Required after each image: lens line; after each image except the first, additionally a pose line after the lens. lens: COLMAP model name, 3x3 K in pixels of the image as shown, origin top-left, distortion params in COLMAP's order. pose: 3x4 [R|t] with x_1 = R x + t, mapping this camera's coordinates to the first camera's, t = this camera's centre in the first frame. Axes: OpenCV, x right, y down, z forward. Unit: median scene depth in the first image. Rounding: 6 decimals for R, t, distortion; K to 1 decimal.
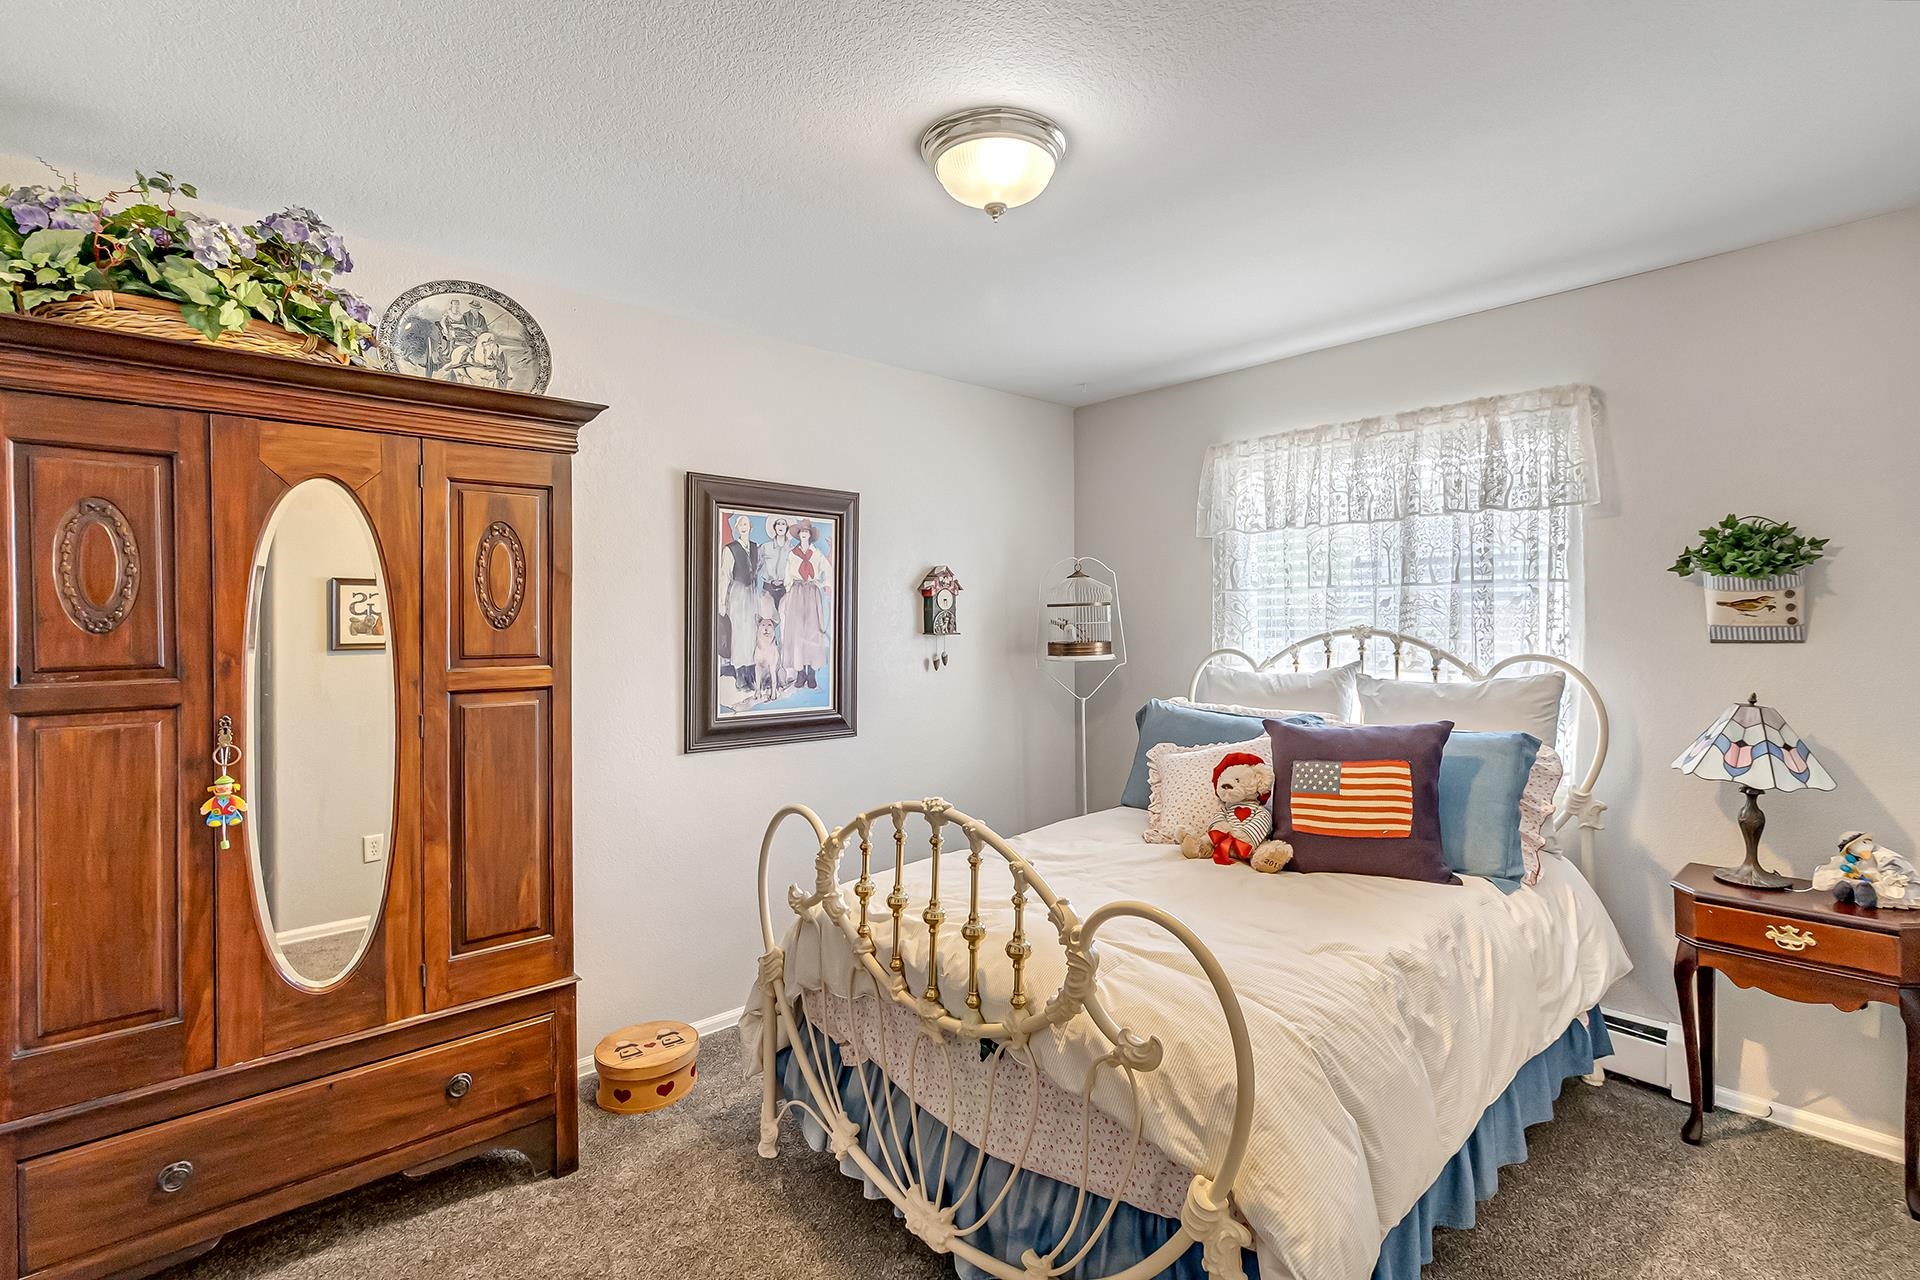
lens RADIAL K [[897.8, 0, 965.3], [0, 897.8, 634.9], [0, 0, 1]] dist [0.006666, -0.001060]
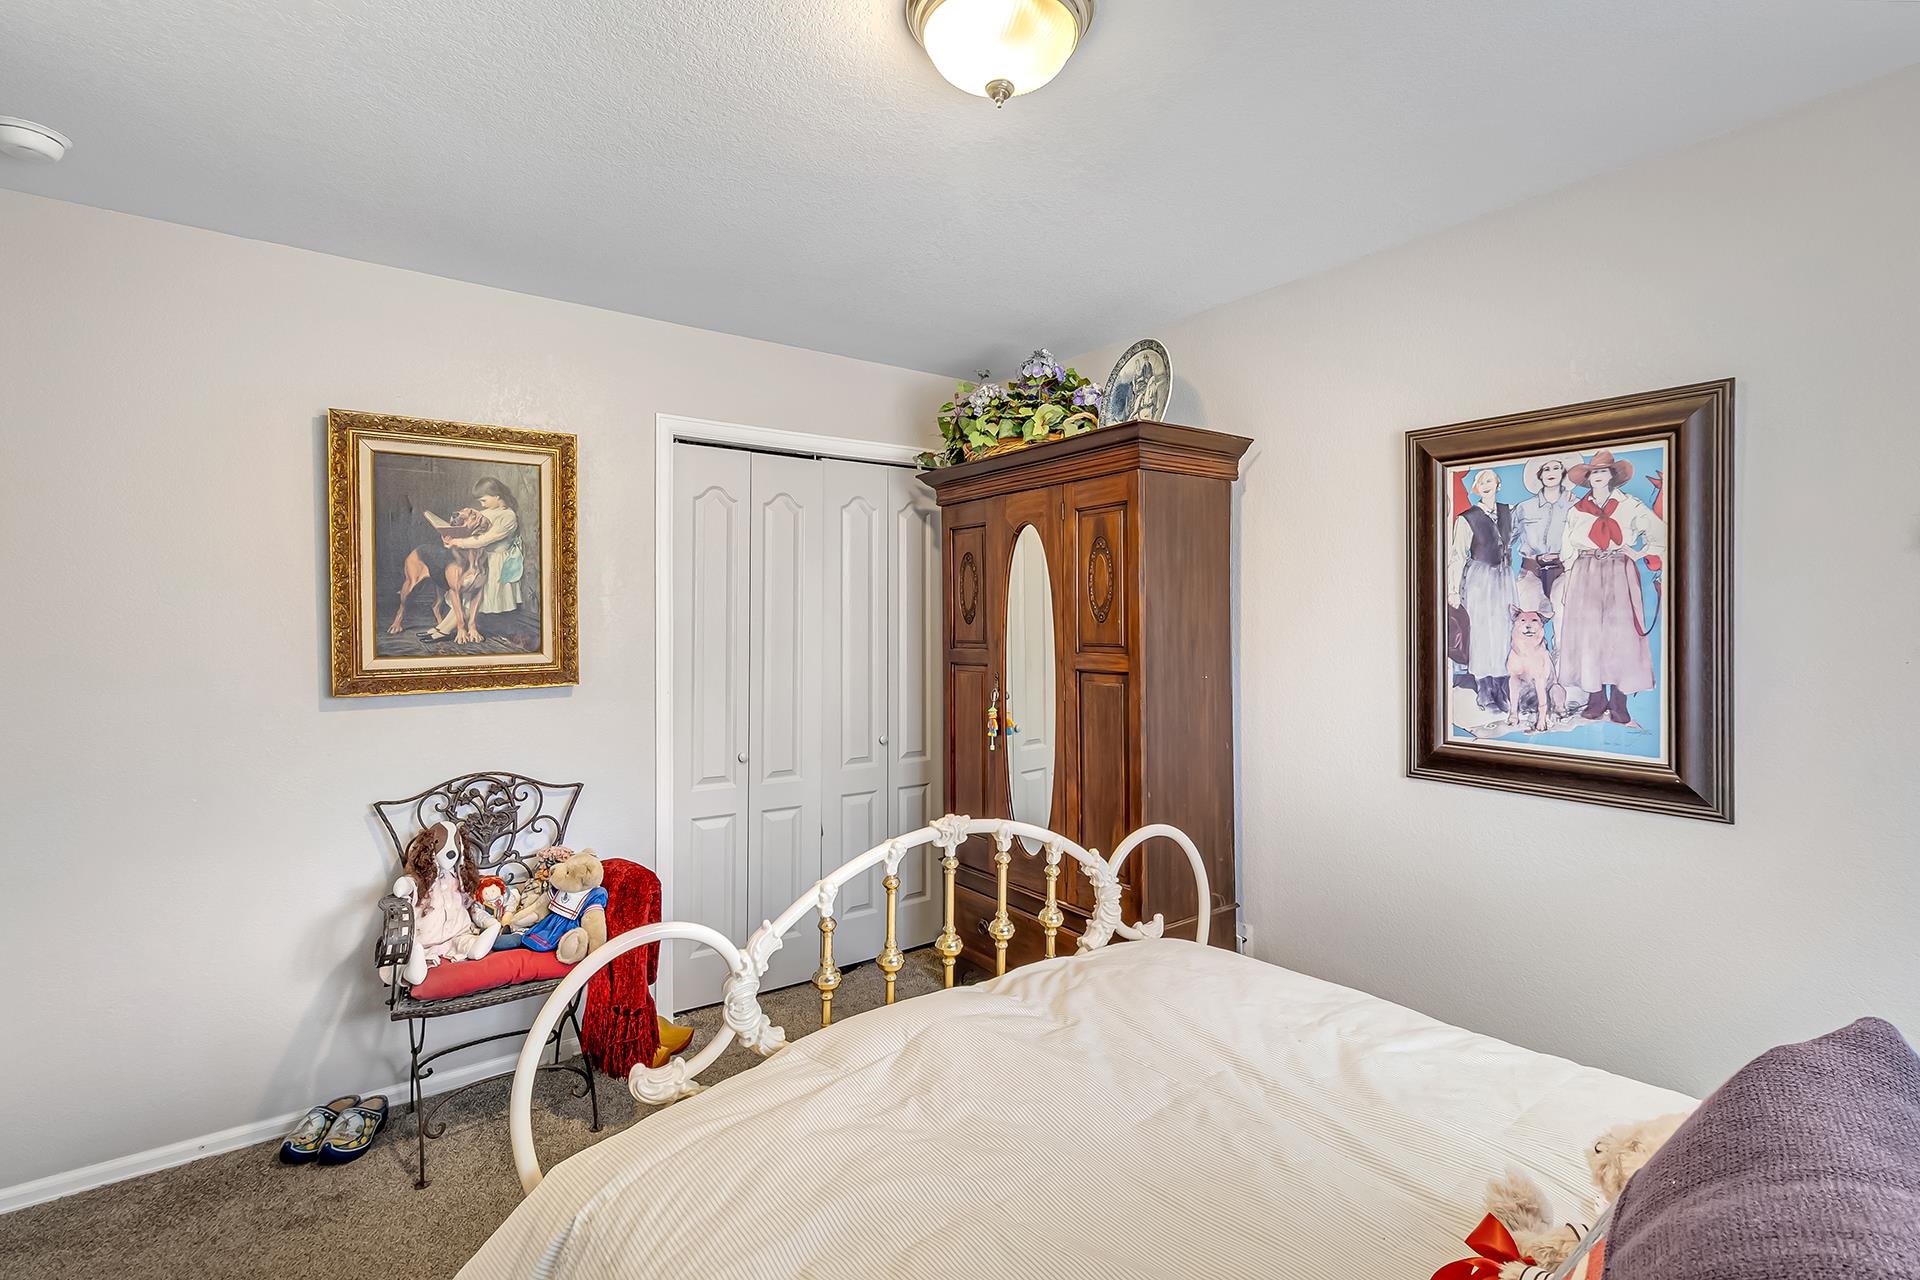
lens RADIAL K [[897.8, 0, 966.1], [0, 897.8, 628.2], [0, 0, 1]] dist [0.006666, -0.001060]
pose [[-0.092264, 0.015545, -0.995613, 0.506938], [-0.008757, 0.999827, 0.016422, -0.012368], [0.995696, 0.010234, -0.092112, 0.634766]]
